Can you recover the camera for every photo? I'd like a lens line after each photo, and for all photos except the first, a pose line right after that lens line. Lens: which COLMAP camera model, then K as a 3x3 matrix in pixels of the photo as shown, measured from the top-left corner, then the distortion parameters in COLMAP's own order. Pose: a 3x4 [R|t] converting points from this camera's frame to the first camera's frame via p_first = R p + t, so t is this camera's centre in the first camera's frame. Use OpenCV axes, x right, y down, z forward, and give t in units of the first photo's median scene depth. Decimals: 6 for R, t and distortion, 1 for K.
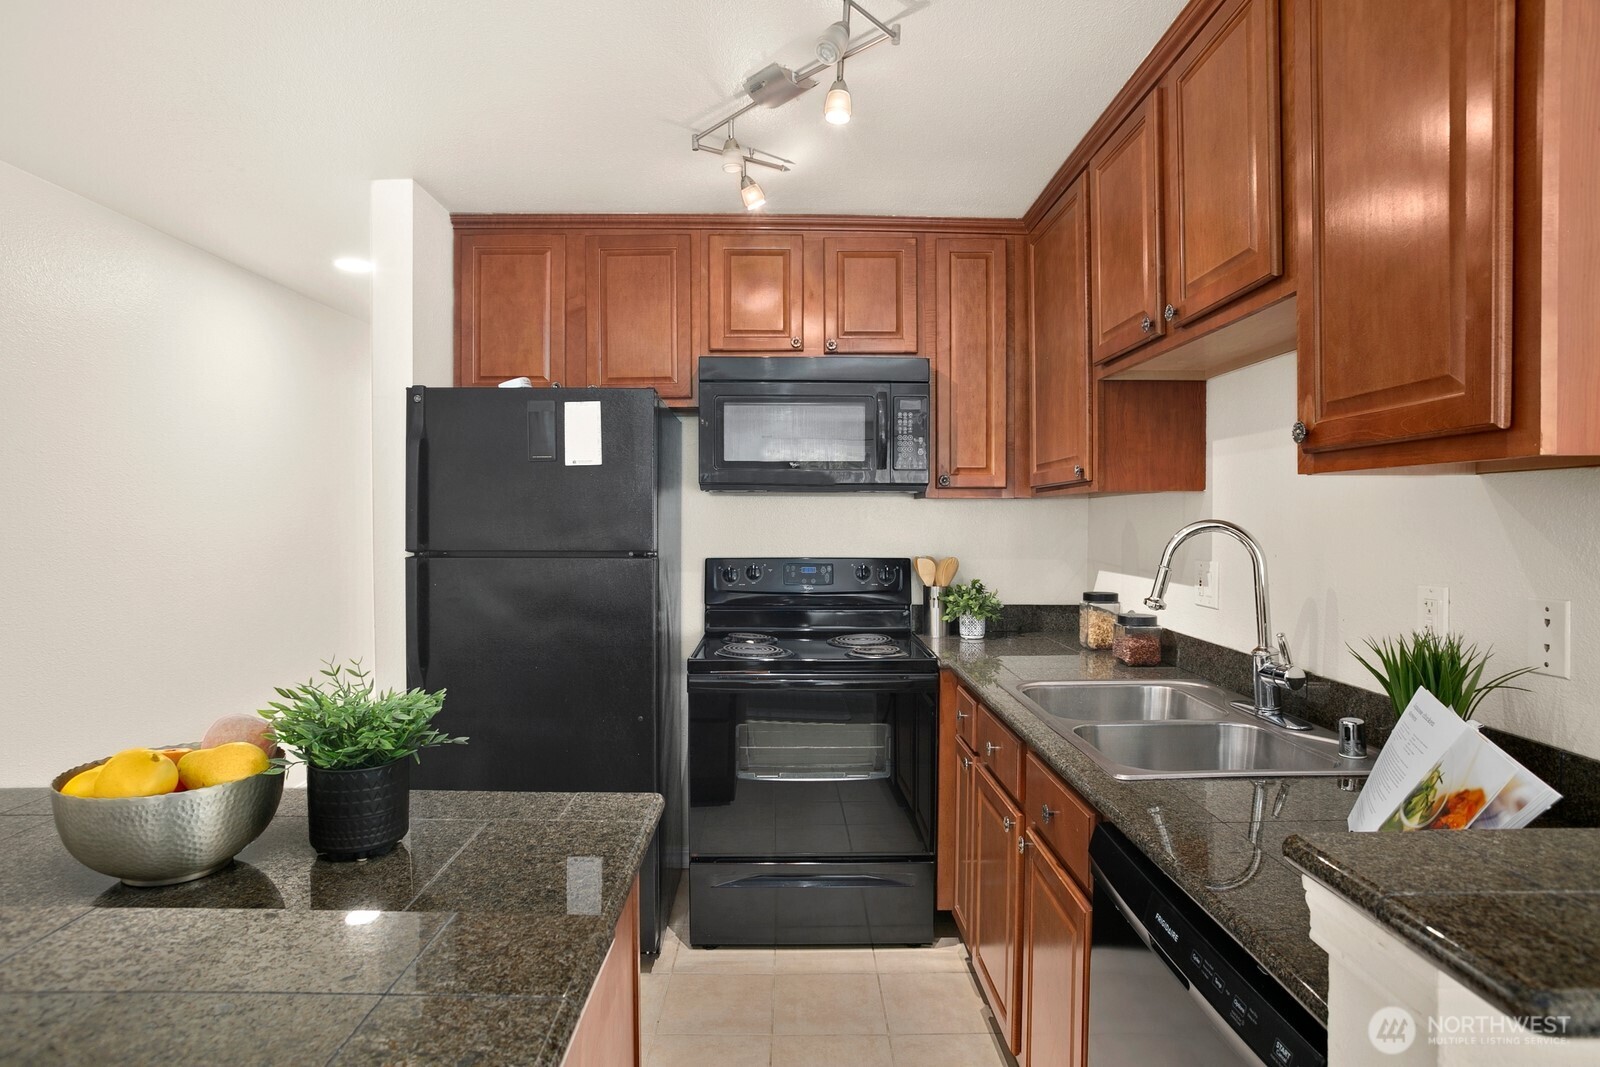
lens RADIAL K [[849.8, 0, 798.5], [0, 849.8, 531.2], [0, 0, 1]] dist [-0.042822, 0.000540]
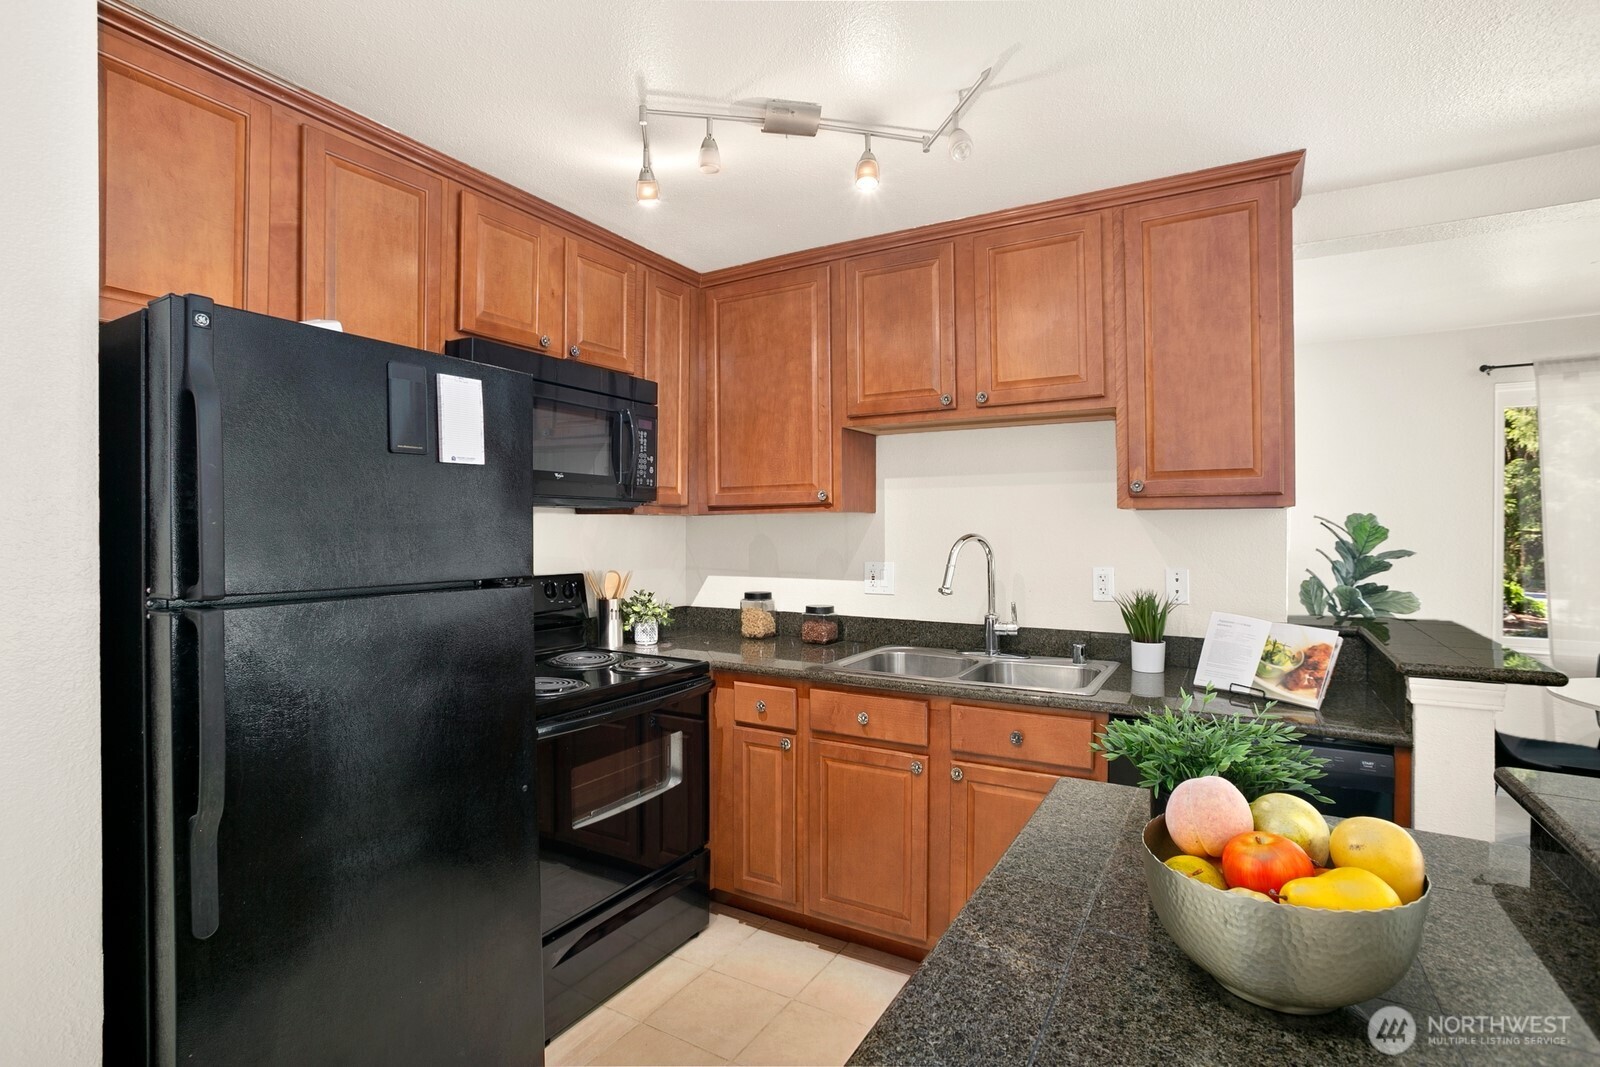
lens RADIAL K [[777.8, 0, 793.5], [0, 777.8, 529.4], [0, 0, 1]] dist [-0.050667, 0.021312]
pose [[0.517523, -0.001777, 0.855668, -0.579106], [0.016923, 0.999824, -0.008158, -0.009242], [-0.855502, 0.018702, 0.517461, 0.351479]]
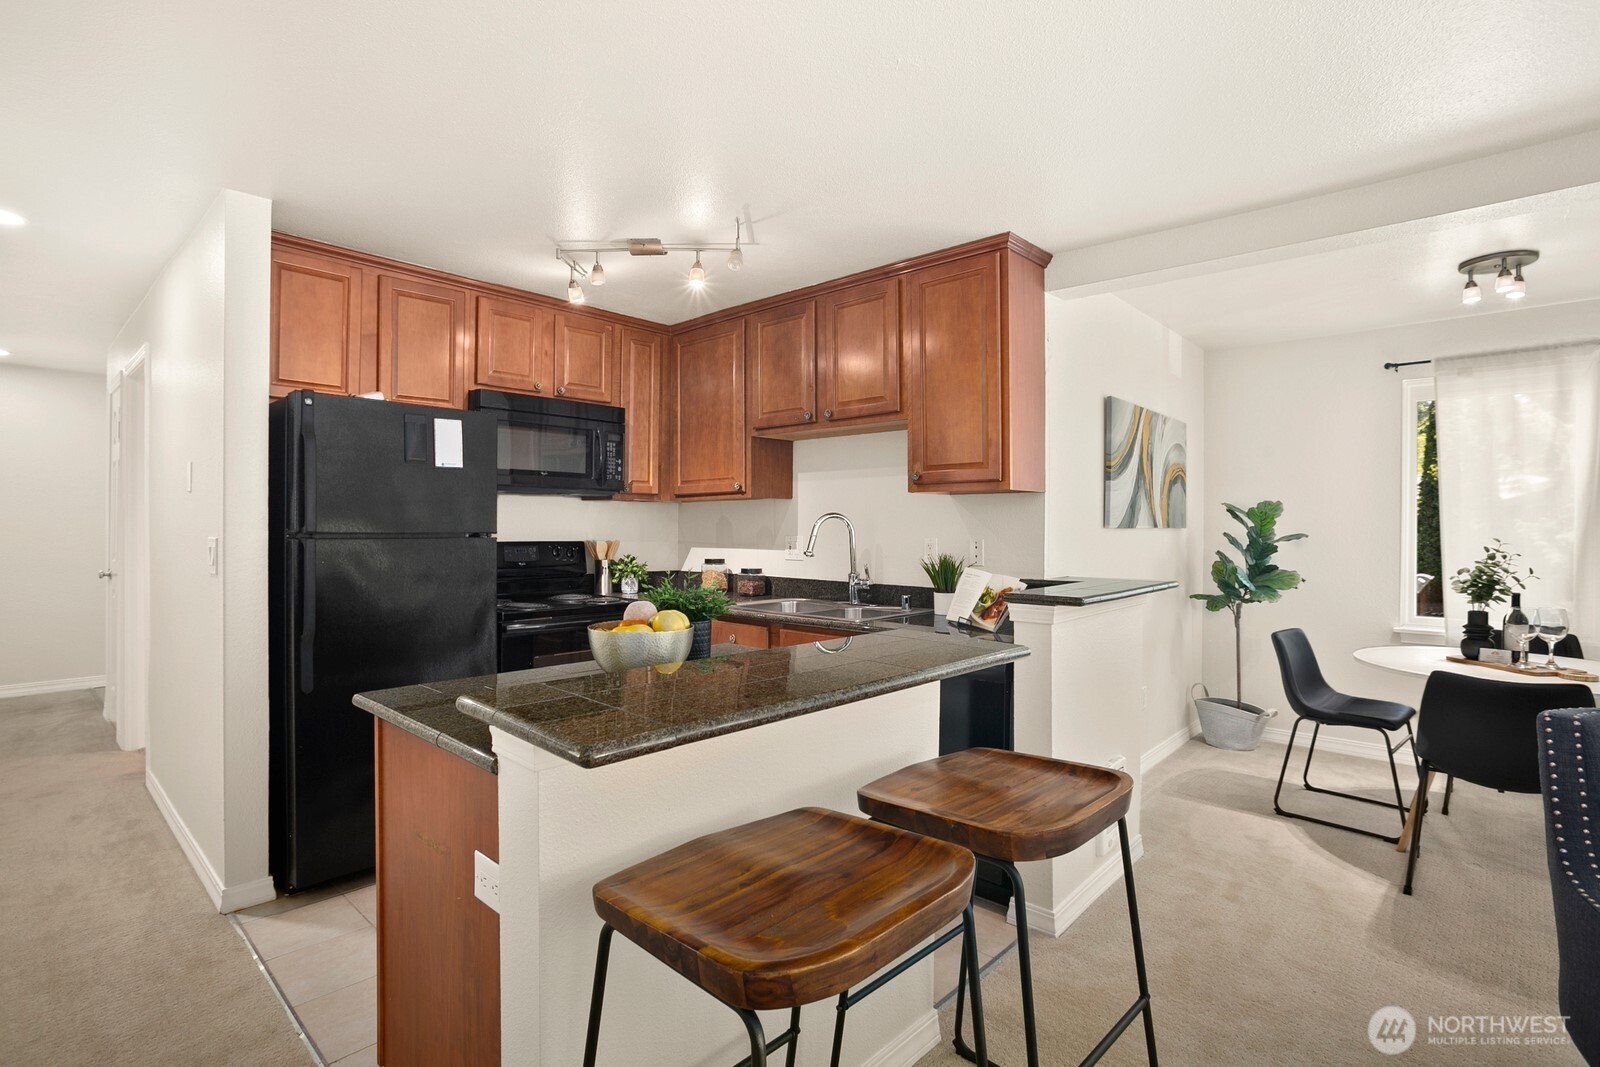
lens RADIAL K [[777.8, 0, 773.1], [0, 777.8, 533.4], [0, 0, 1]] dist [-0.050667, 0.021312]
pose [[0.701477, -0.003438, 0.712684, -0.644779], [0.008403, 0.999959, -0.003446, 0.028154], [-0.712643, 0.008406, 0.701476, -0.164776]]
